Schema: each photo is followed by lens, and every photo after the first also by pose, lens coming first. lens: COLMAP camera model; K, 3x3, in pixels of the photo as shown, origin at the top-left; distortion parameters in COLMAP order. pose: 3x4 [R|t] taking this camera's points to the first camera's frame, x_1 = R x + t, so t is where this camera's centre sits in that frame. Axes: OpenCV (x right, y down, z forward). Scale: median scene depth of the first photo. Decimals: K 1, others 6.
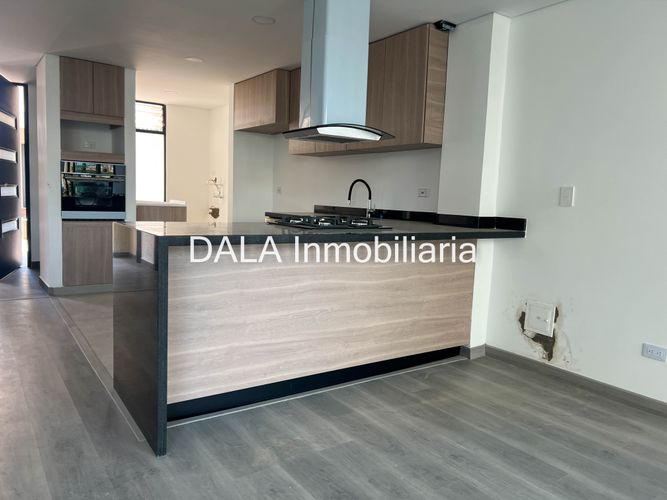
lens RADIAL K [[504.1, 0, 333.7], [0, 504.1, 247.5], [0, 0, 1]] dist [0.026034, -0.028735]
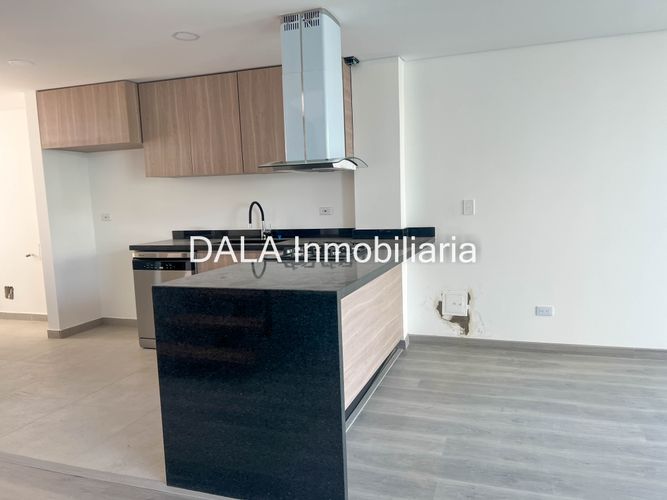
lens RADIAL K [[504.1, 0, 335.0], [0, 504.1, 252.6], [0, 0, 1]] dist [0.026034, -0.028735]
pose [[0.802134, -0.131017, 0.582593, -0.574753], [0.125665, 0.990822, 0.049802, -0.090915], [-0.583771, 0.033263, 0.811237, 0.149819]]
